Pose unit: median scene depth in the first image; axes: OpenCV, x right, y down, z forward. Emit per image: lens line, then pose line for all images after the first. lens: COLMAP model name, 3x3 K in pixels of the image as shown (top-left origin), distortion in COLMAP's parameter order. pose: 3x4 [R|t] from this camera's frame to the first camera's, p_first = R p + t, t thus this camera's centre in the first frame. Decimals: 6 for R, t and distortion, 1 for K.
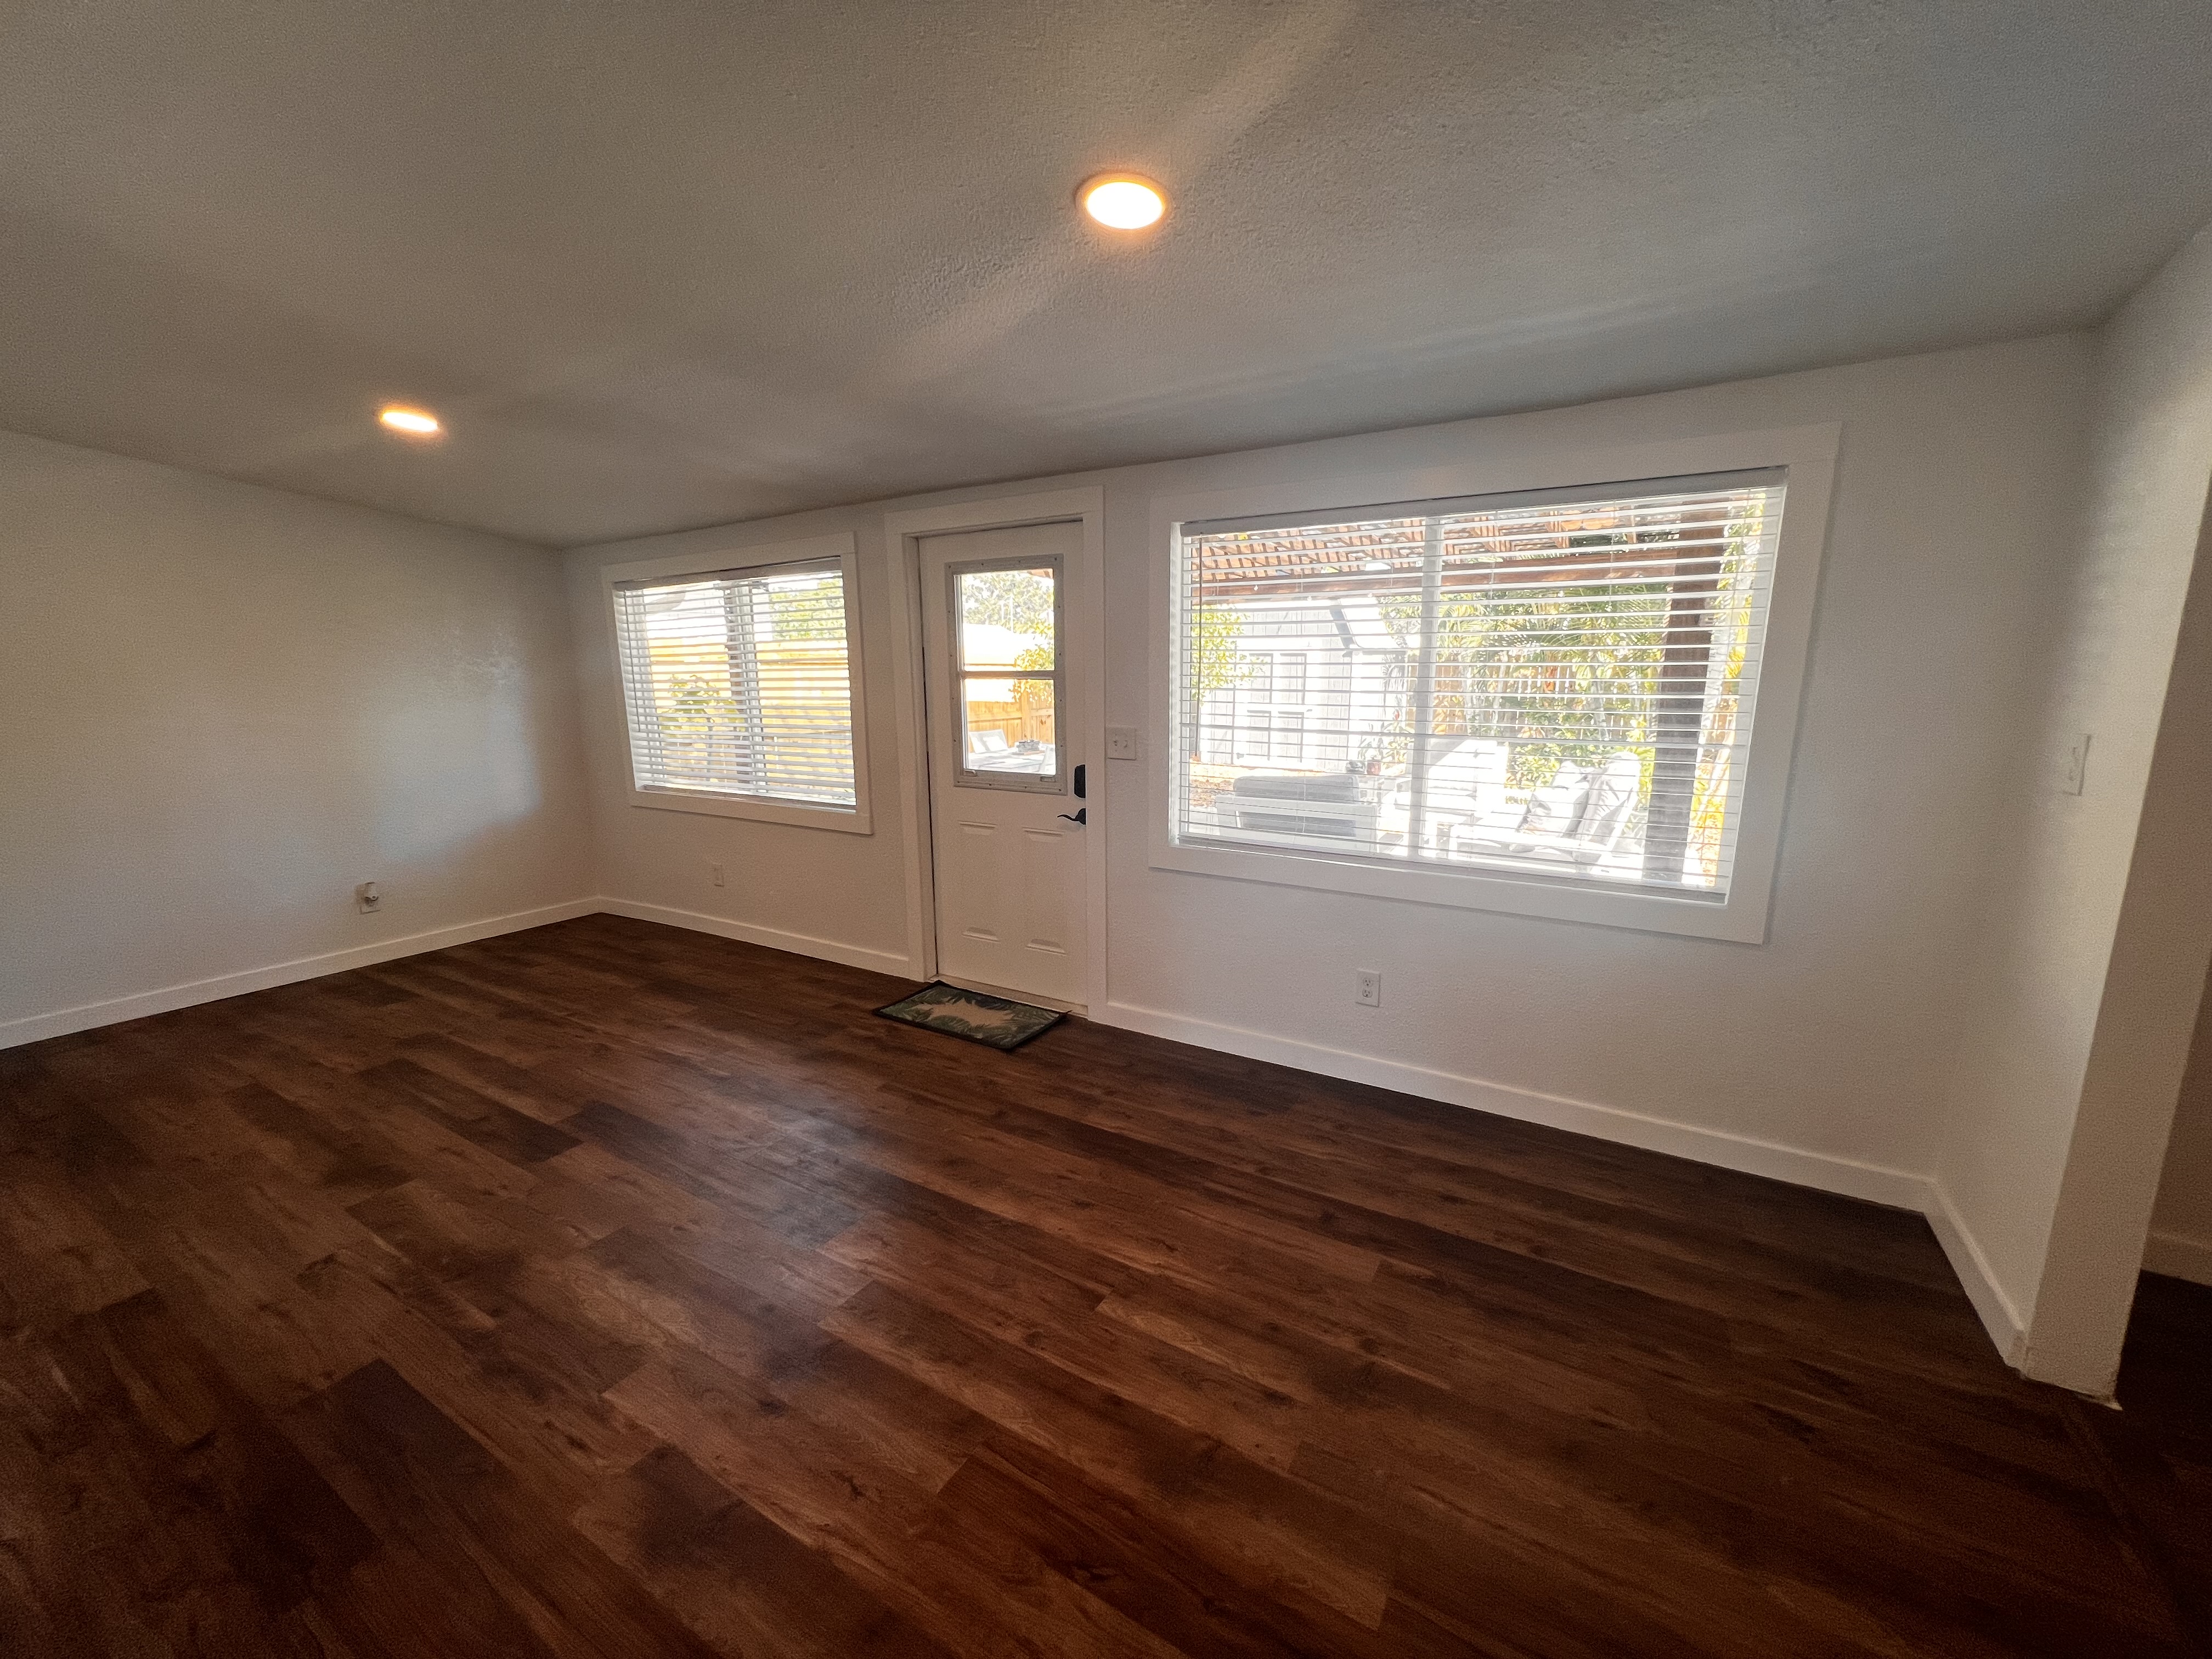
lens RADIAL K [[887.2, 0, 1116.2], [0, 887.2, 832.6], [0, 0, 1]] dist [0.000151, -0.000310]
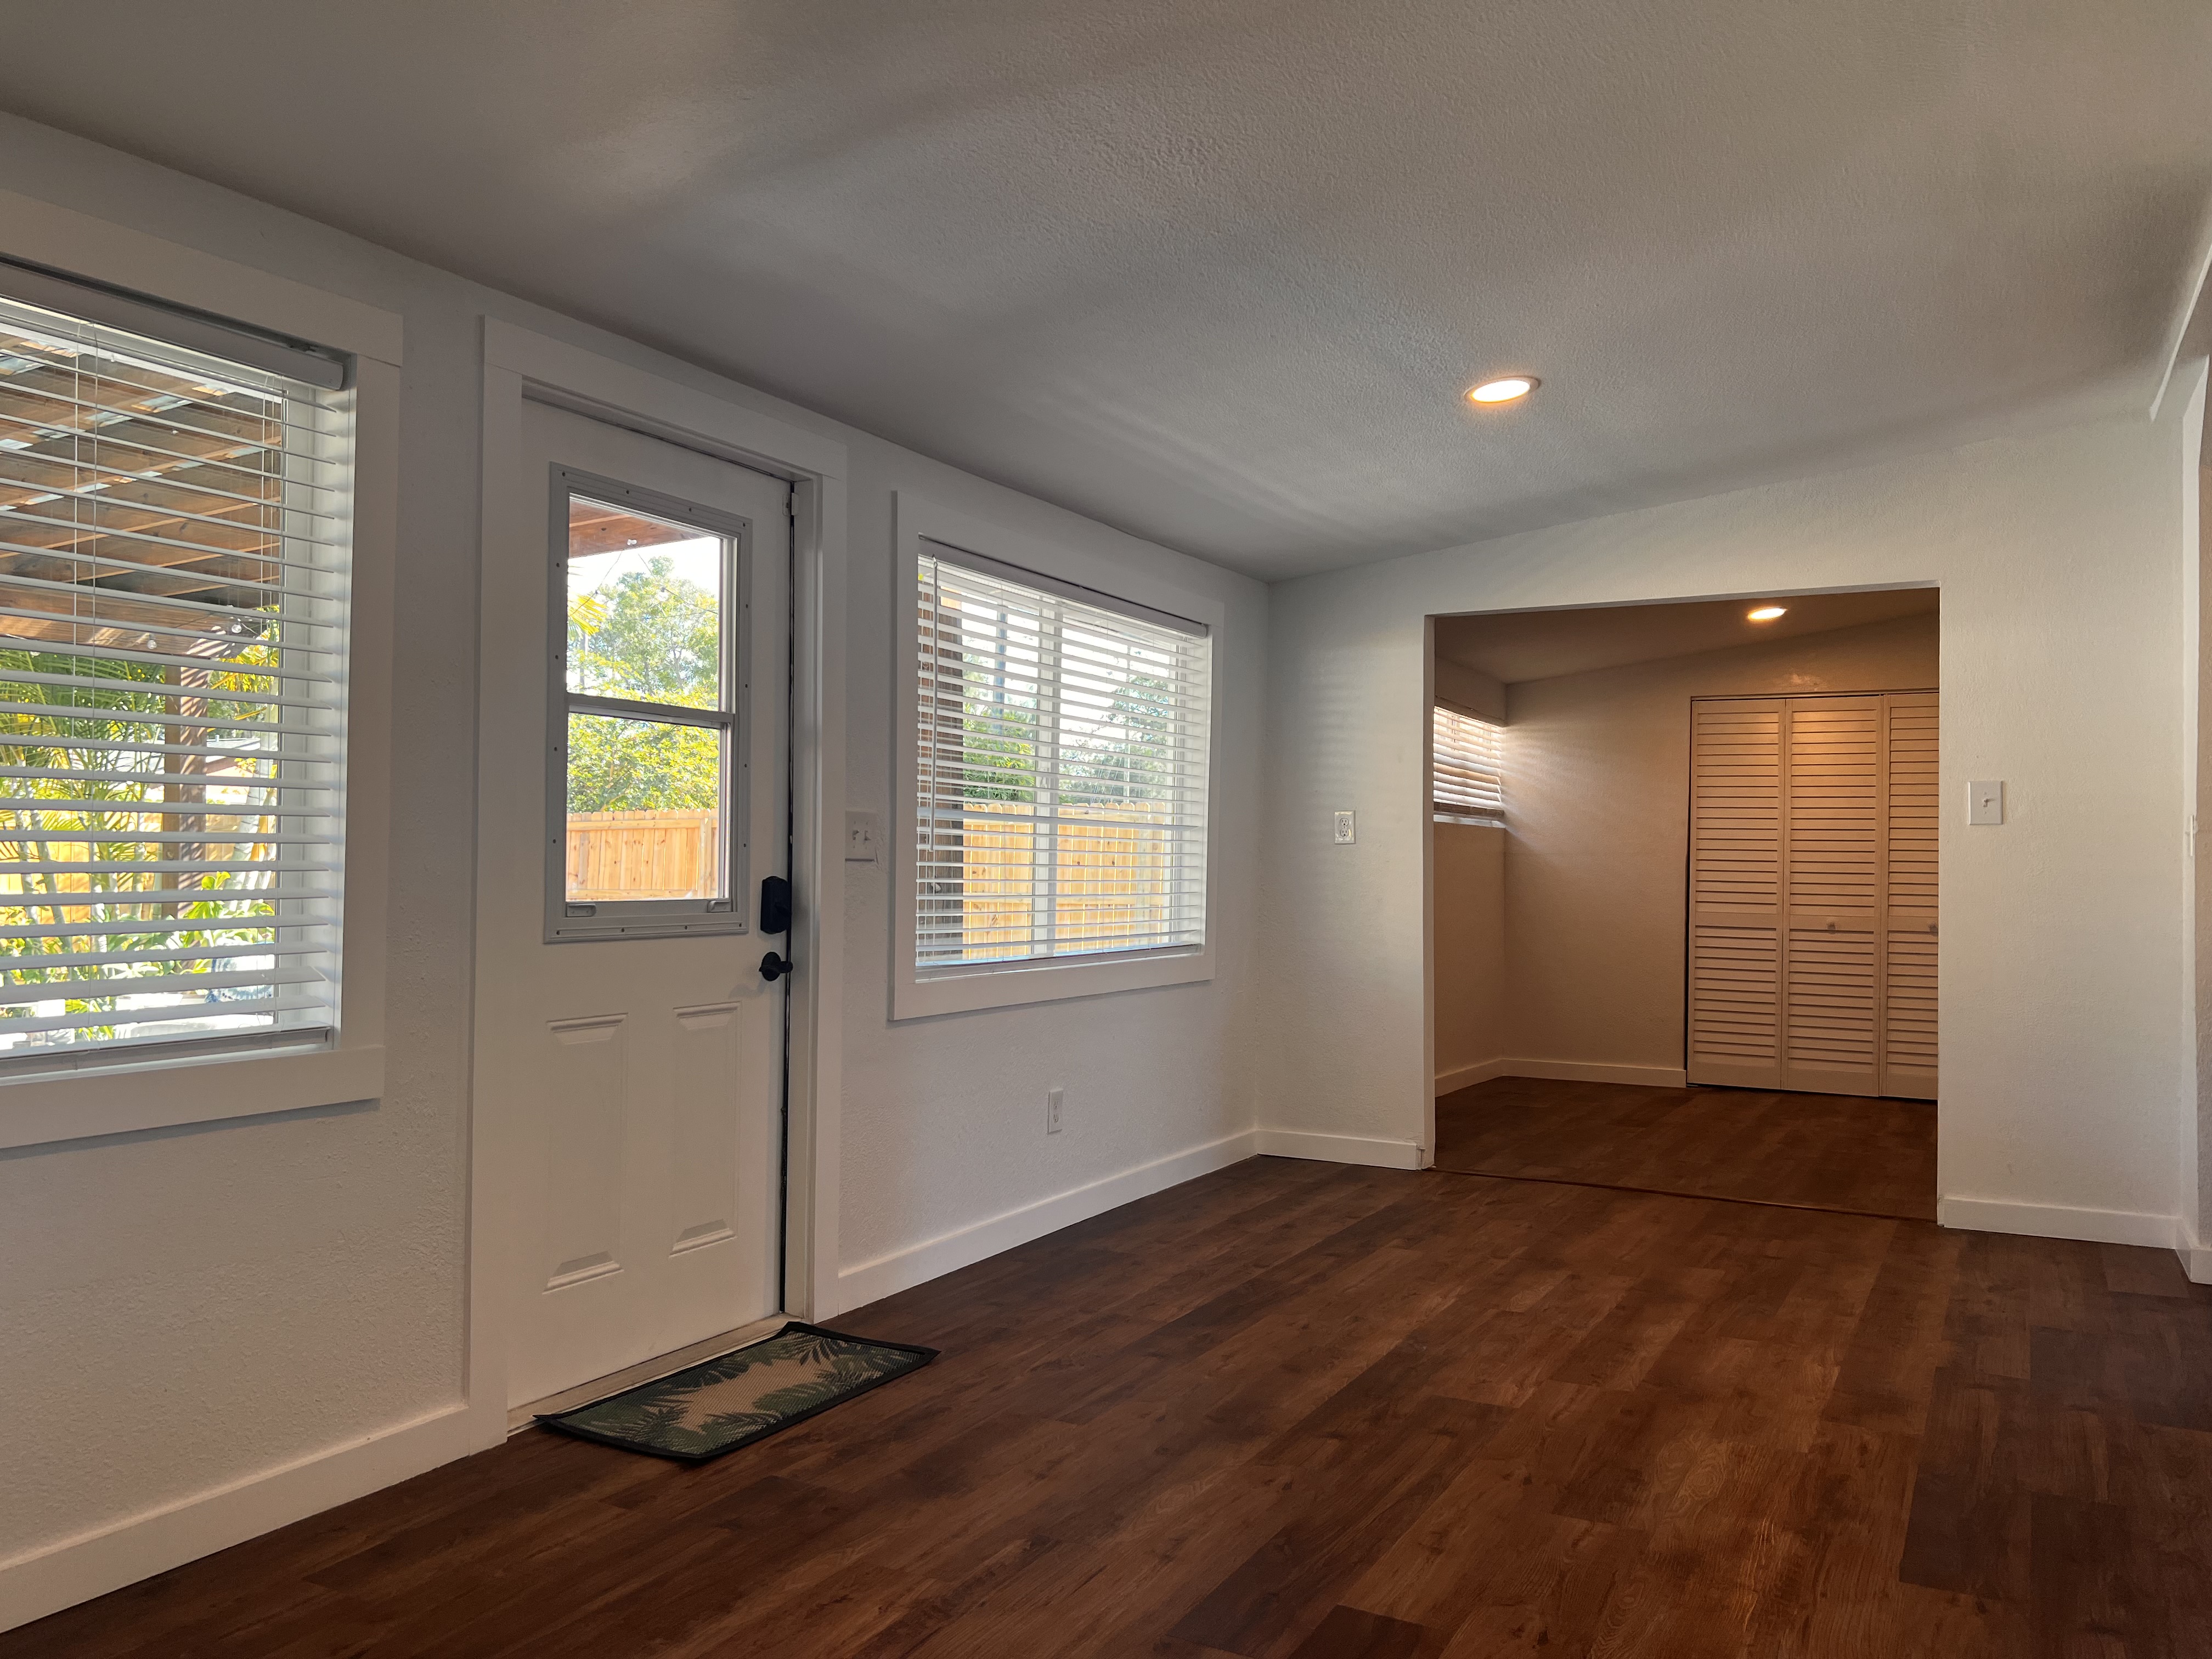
lens RADIAL K [[1657.9, 0, 1096.9], [0, 1657.9, 842.8], [0, 0, 1]] dist [0.050698, -0.060403]
pose [[-0.031812, 0.017123, 0.999347, -1.376408], [0.174566, 0.984580, -0.011313, -0.058731], [-0.984131, 0.174092, -0.034310, 1.000788]]
